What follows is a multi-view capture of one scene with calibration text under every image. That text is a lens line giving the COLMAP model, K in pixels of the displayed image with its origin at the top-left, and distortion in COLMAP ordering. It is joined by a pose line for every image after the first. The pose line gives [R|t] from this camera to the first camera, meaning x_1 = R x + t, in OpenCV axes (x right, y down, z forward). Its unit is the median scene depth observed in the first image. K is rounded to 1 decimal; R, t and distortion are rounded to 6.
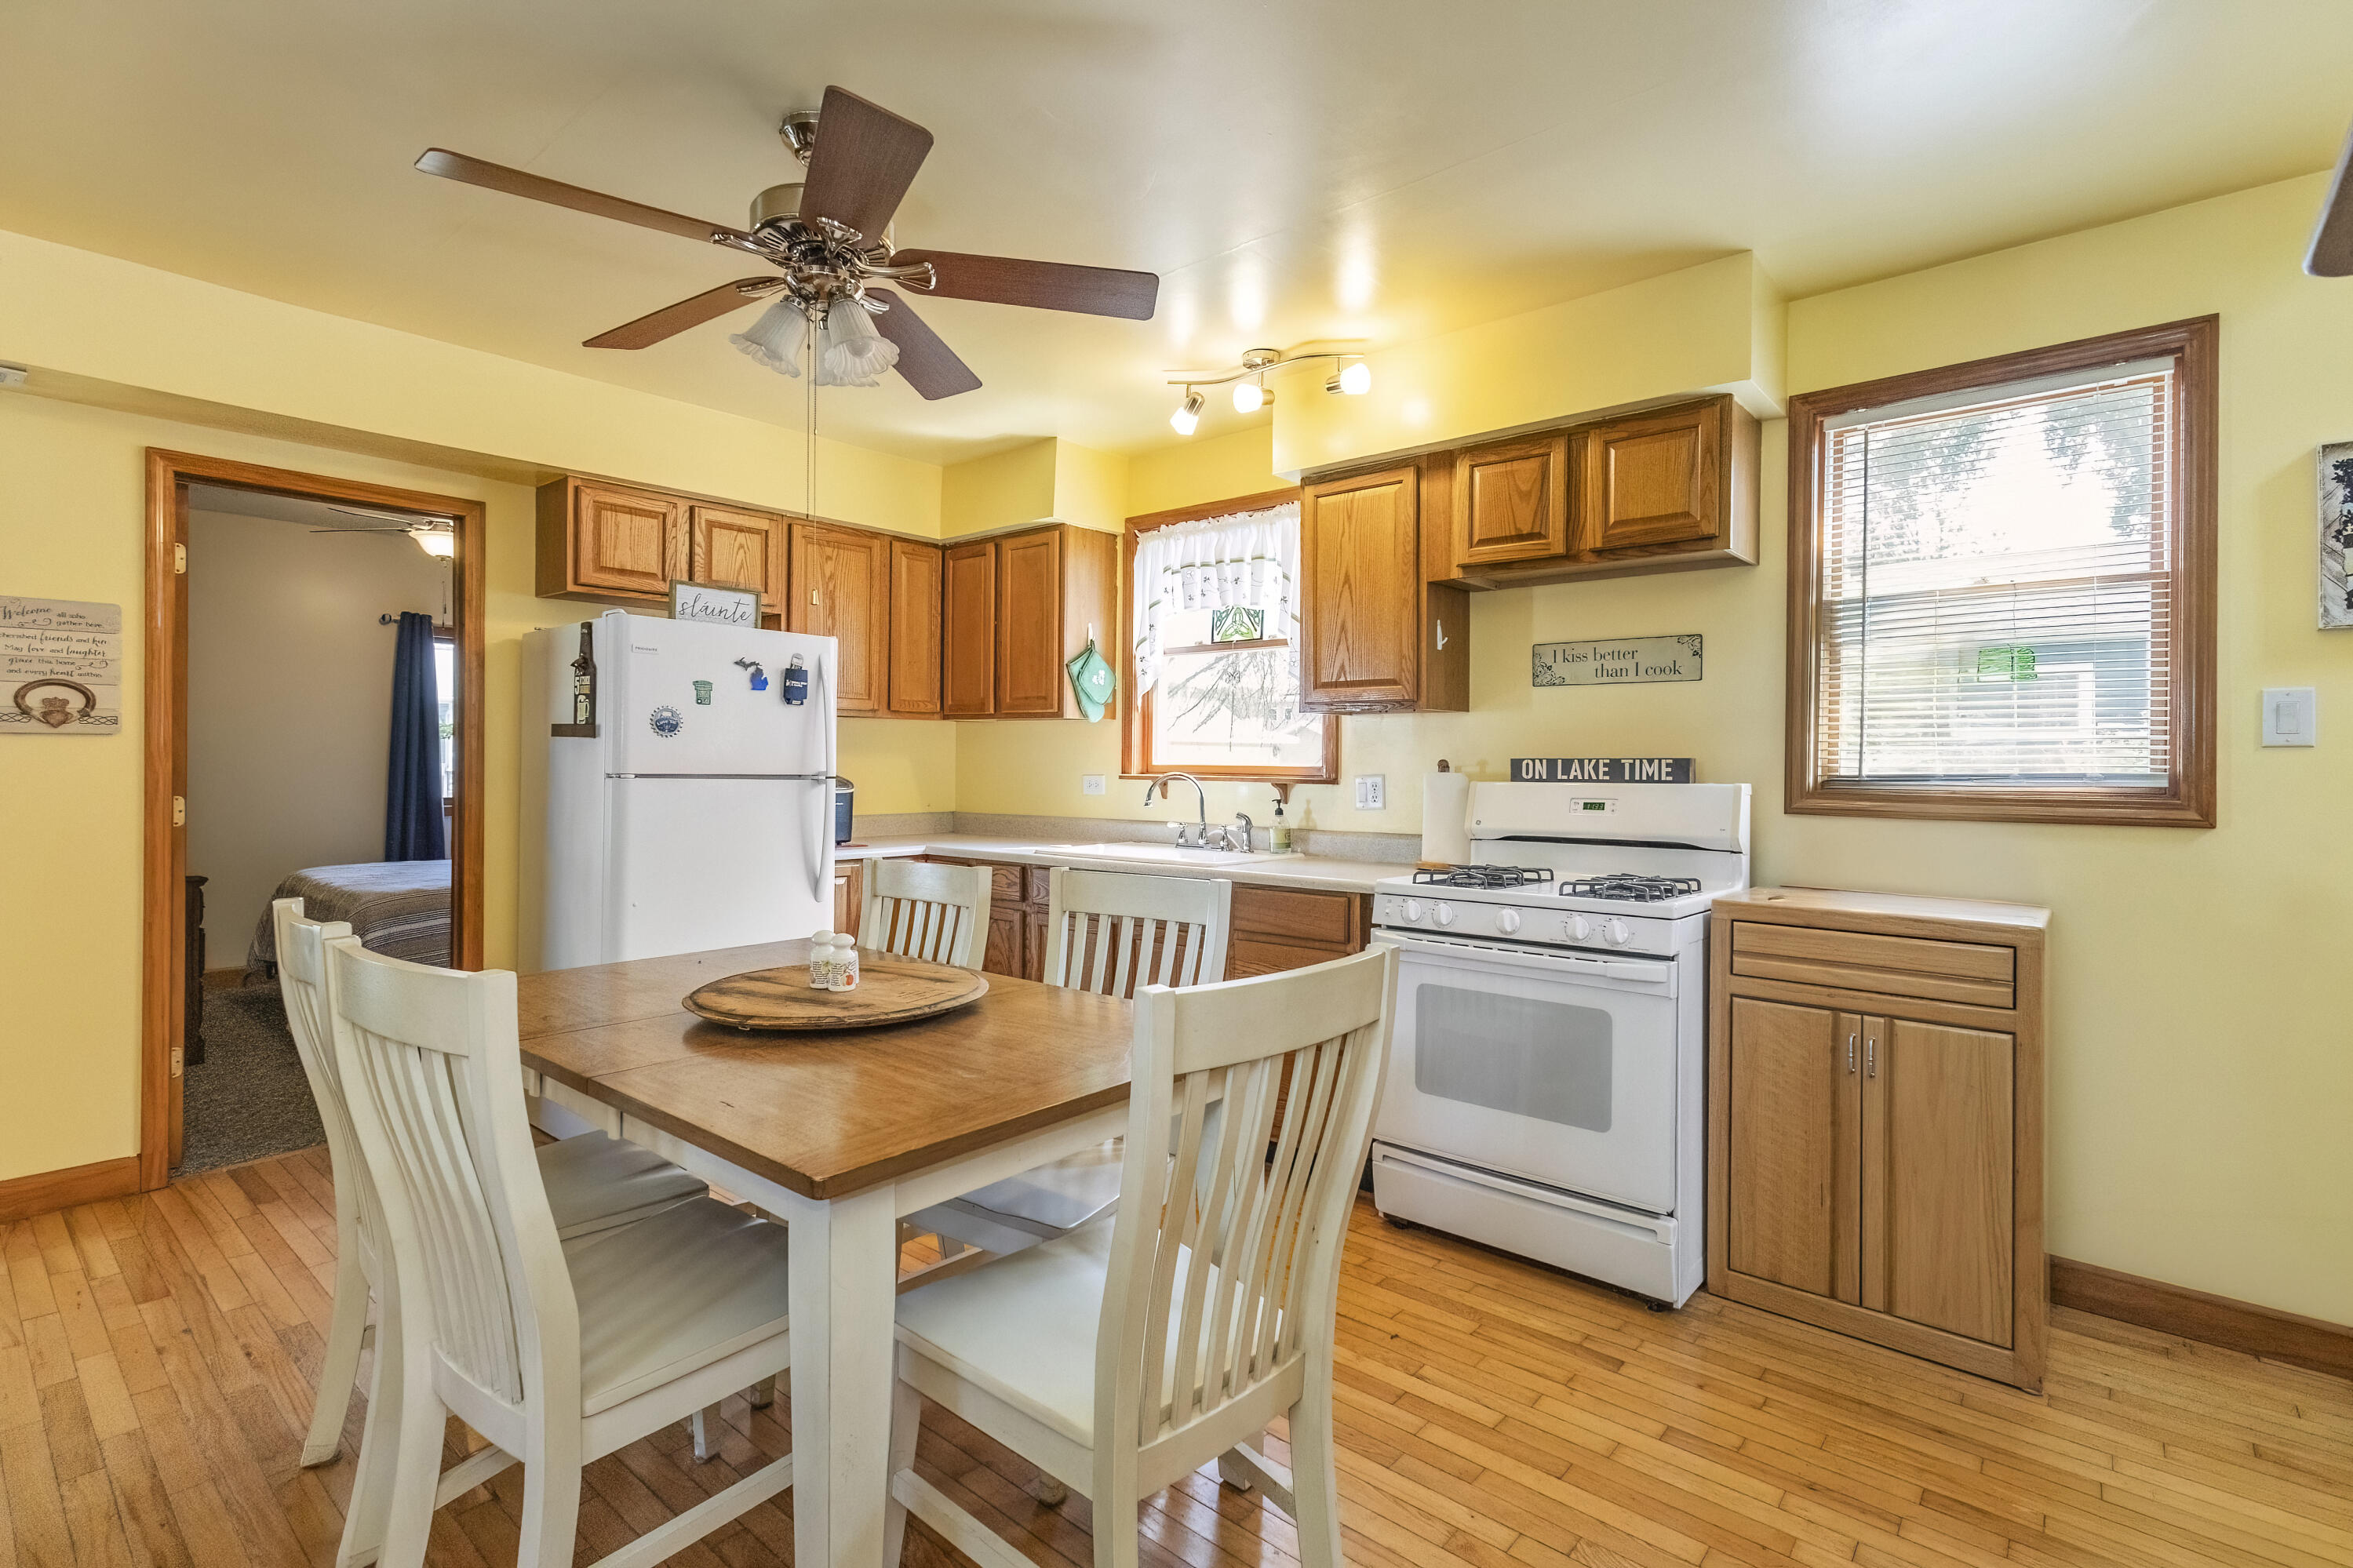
lens RADIAL K [[1111.8, 0, 1169.2], [0, 1111.8, 781.1], [0, 0, 1]] dist [-0.003855, -0.000449]
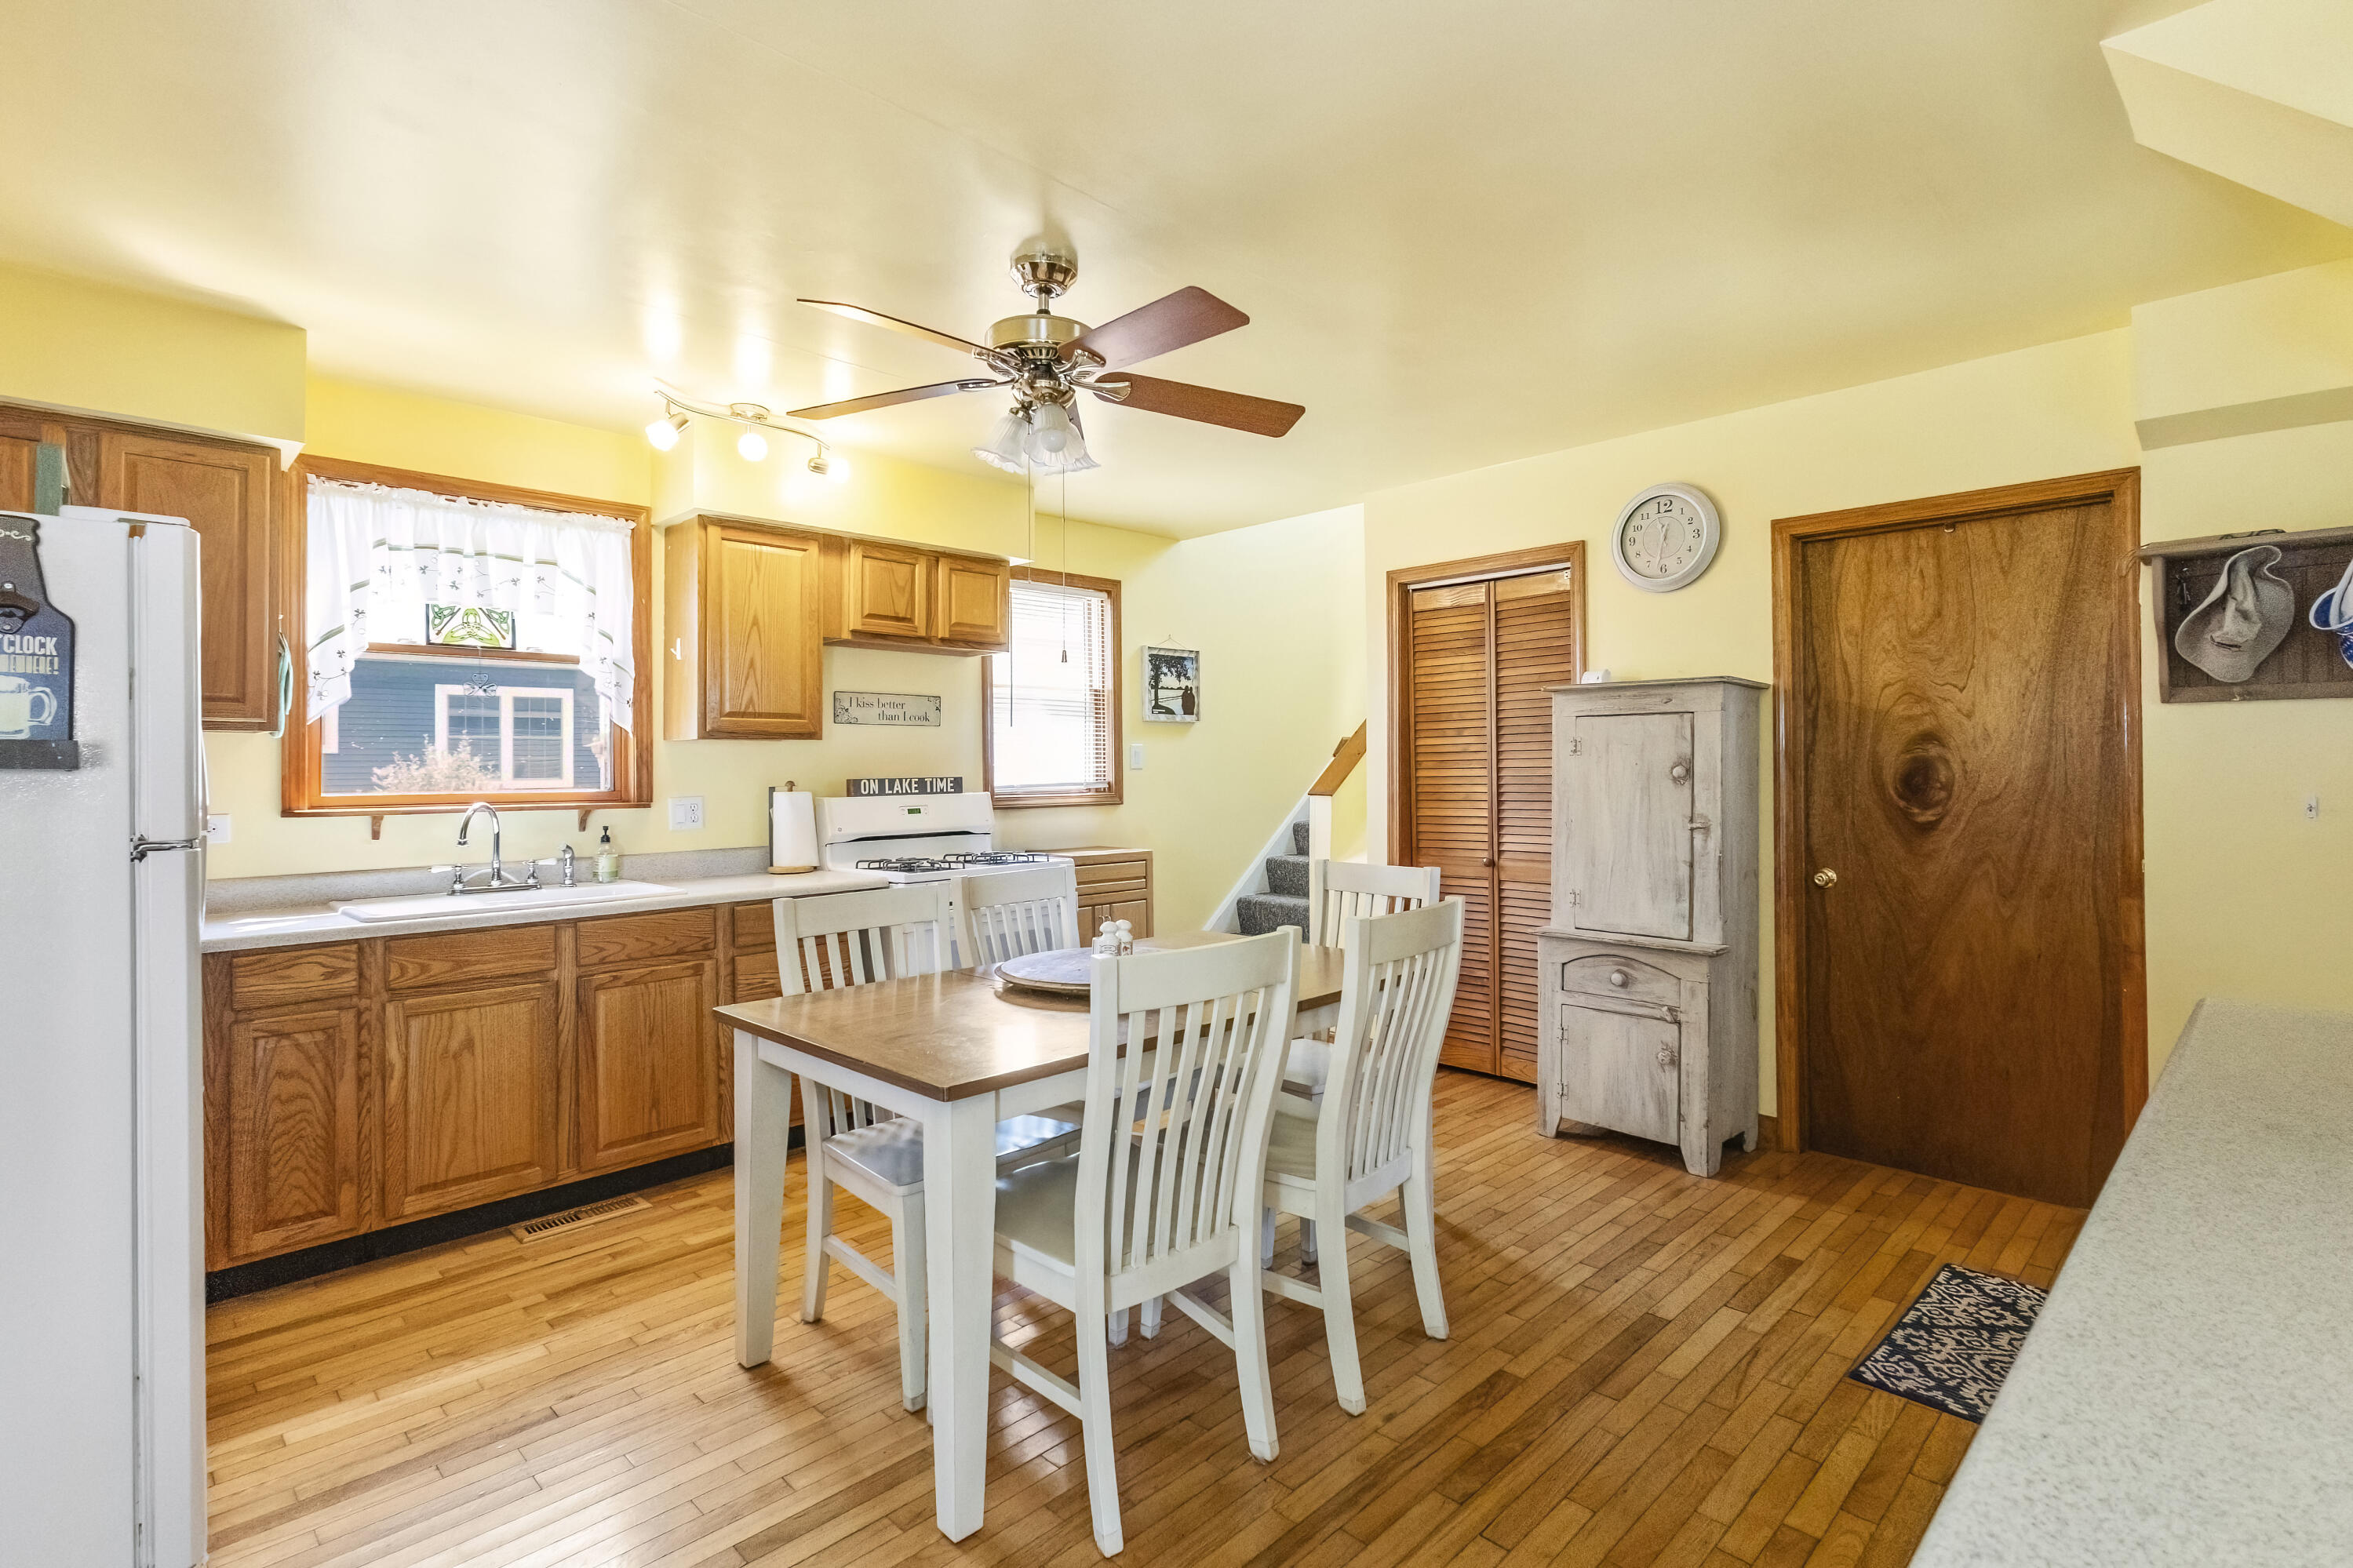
lens RADIAL K [[1111.8, 0, 1168.9], [0, 1111.8, 765.3], [0, 0, 1]] dist [-0.003855, -0.000449]
pose [[0.075224, -0.006858, 0.997143, -0.991785], [0.025280, 0.999668, 0.004968, -0.034575], [-0.996846, 0.024834, 0.075373, 0.540885]]
